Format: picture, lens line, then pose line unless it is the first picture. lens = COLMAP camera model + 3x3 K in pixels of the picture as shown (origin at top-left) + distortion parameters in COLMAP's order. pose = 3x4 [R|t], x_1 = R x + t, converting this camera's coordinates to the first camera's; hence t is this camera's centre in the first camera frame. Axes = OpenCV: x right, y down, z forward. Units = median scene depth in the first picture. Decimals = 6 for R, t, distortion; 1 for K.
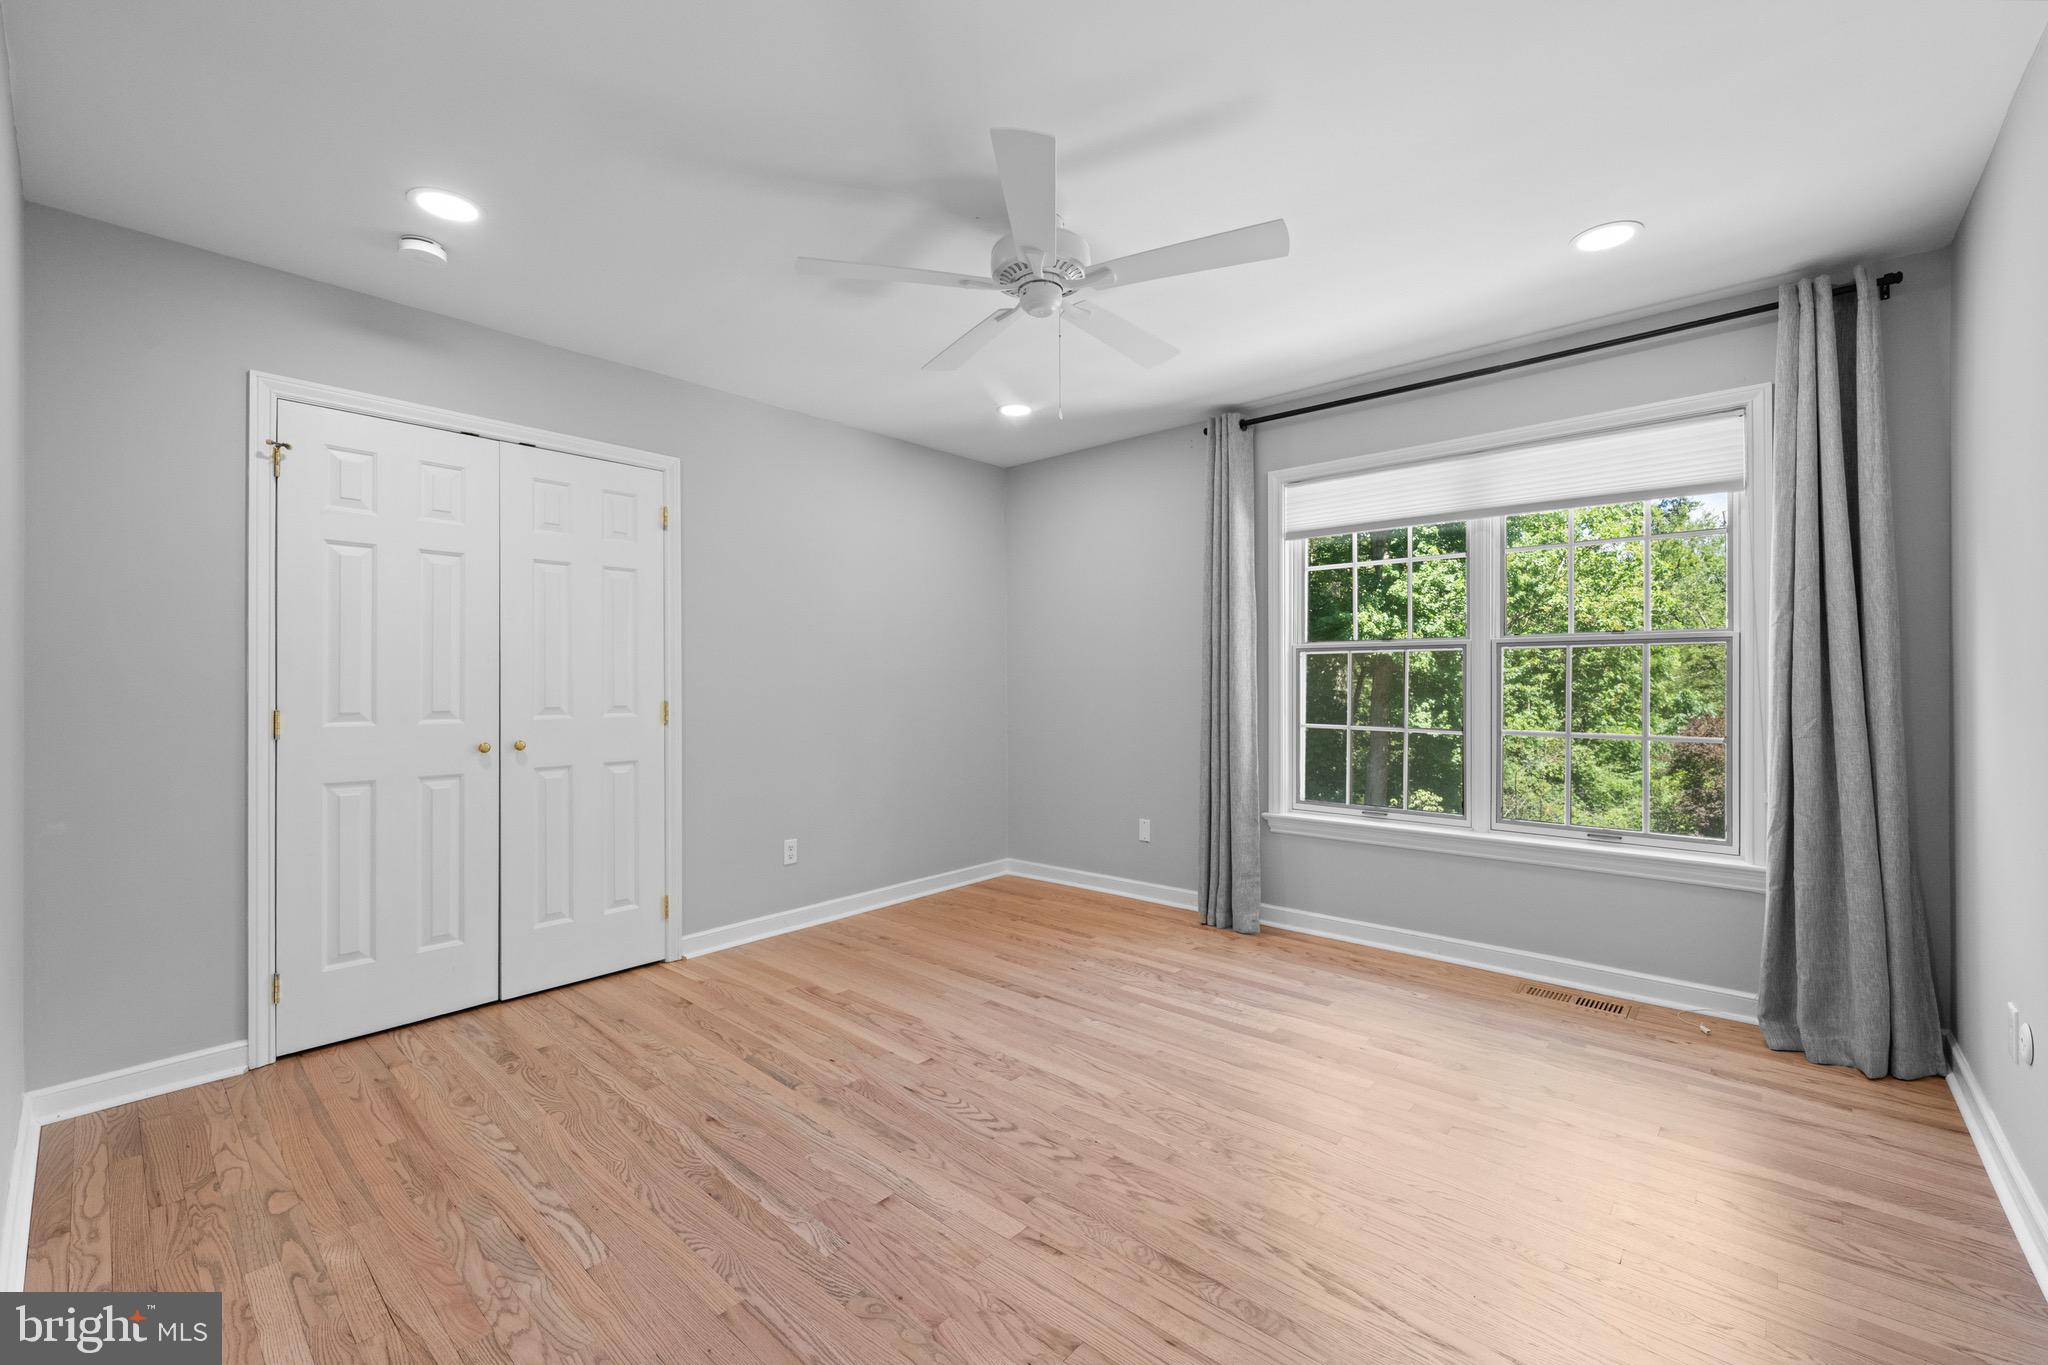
lens RADIAL K [[854.2, 0, 1026.2], [0, 854.2, 689.8], [0, 0, 1]] dist [0.001255, 0.000468]
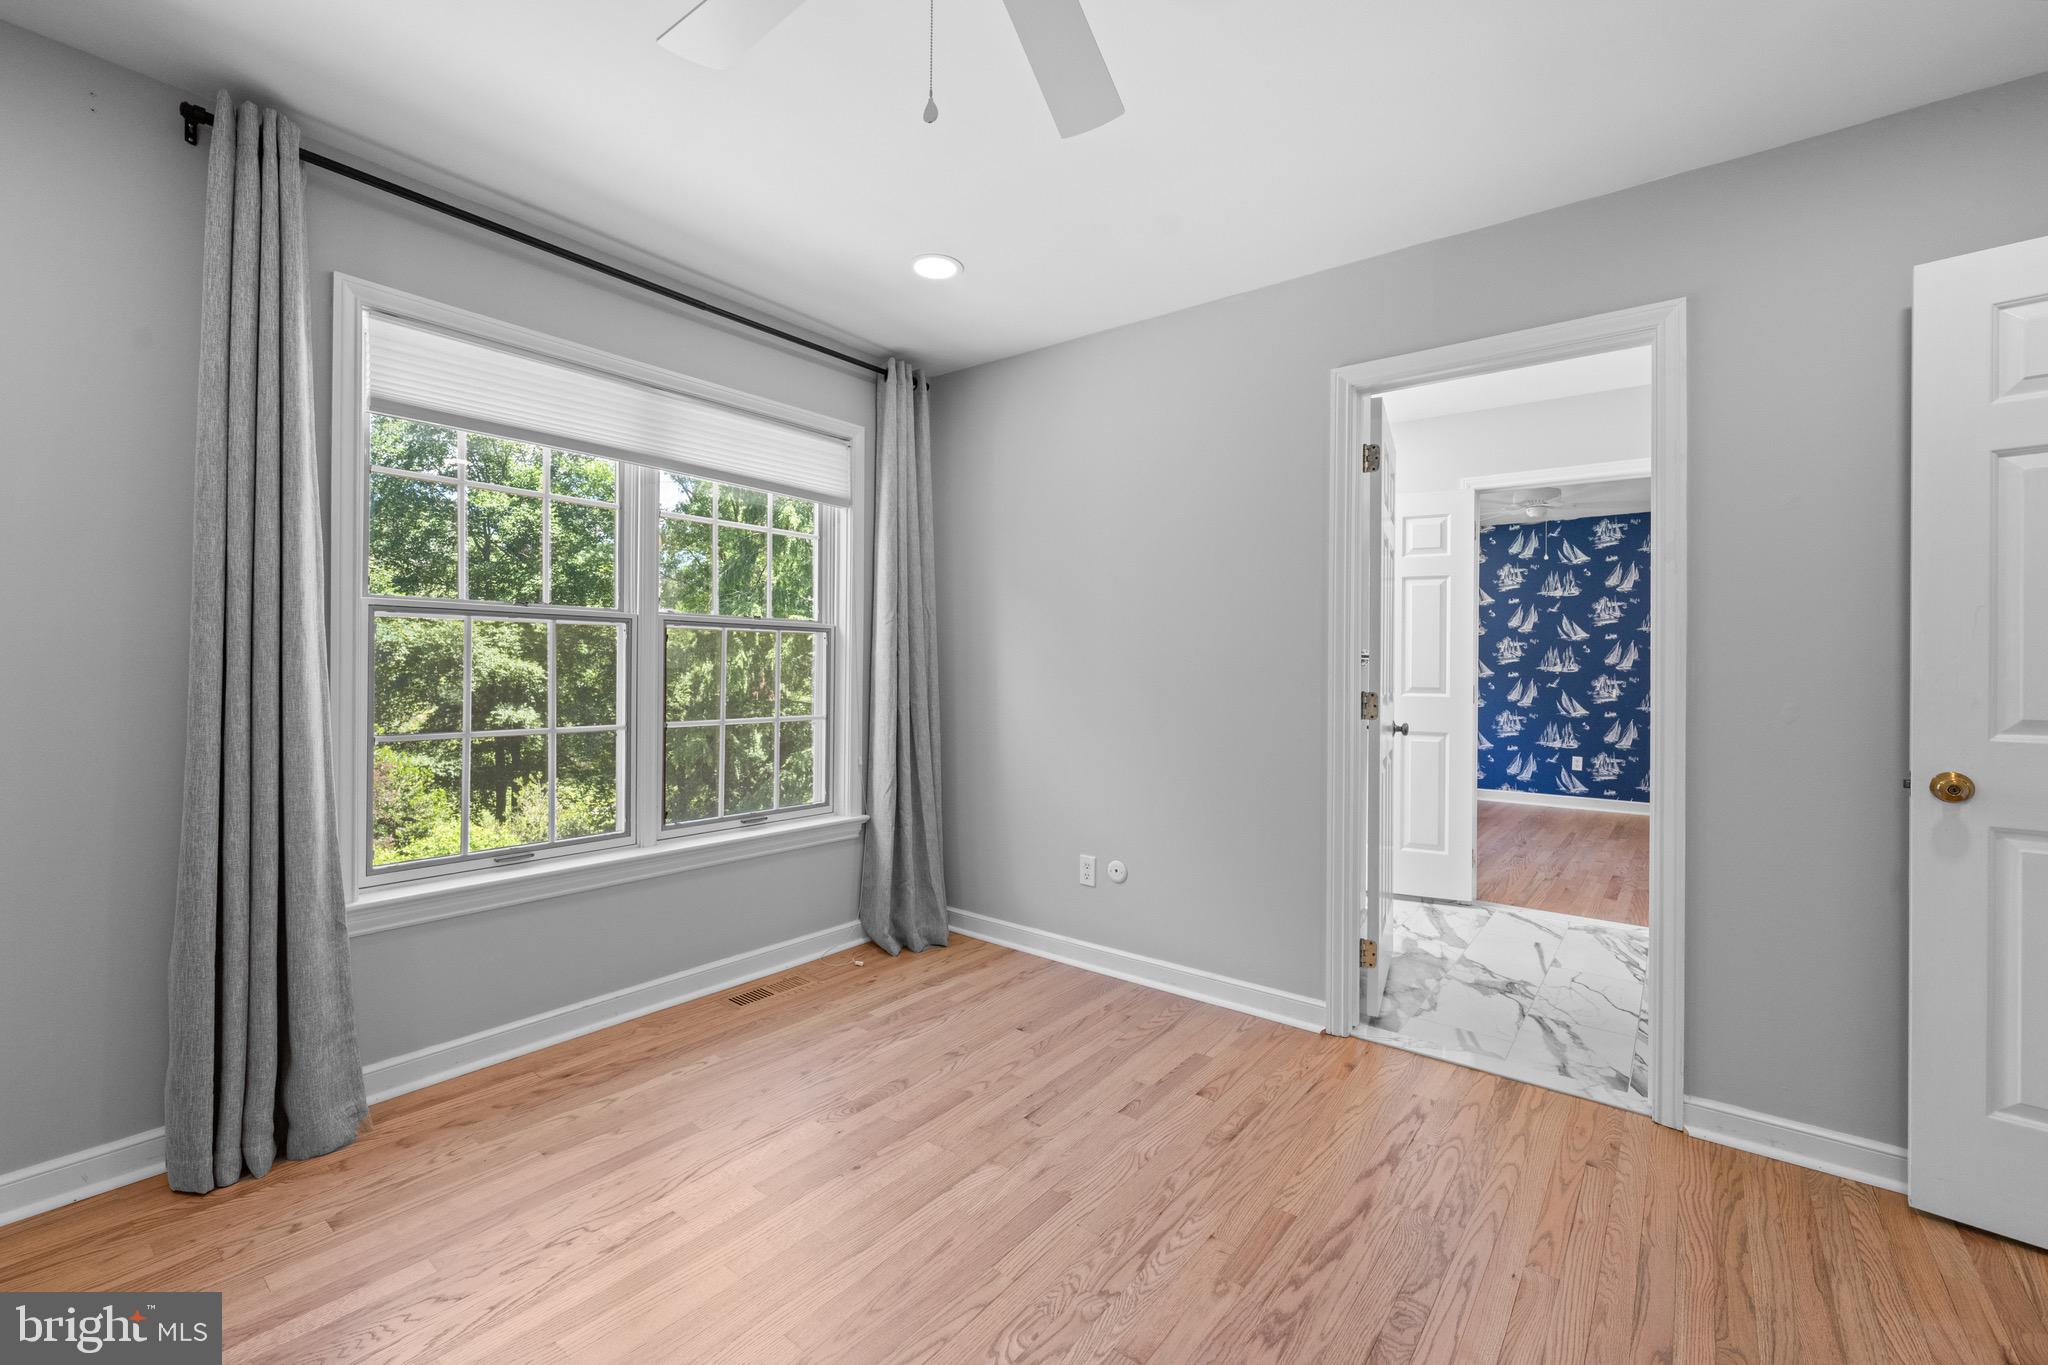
lens RADIAL K [[854.2, 0, 1020.0], [0, 854.2, 671.5], [0, 0, 1]] dist [0.001255, 0.000468]
pose [[-0.056065, -0.008769, 0.998389, -0.338865], [-0.005024, 0.999951, 0.008500, -0.013072], [-0.998414, -0.004539, -0.056106, 0.736863]]
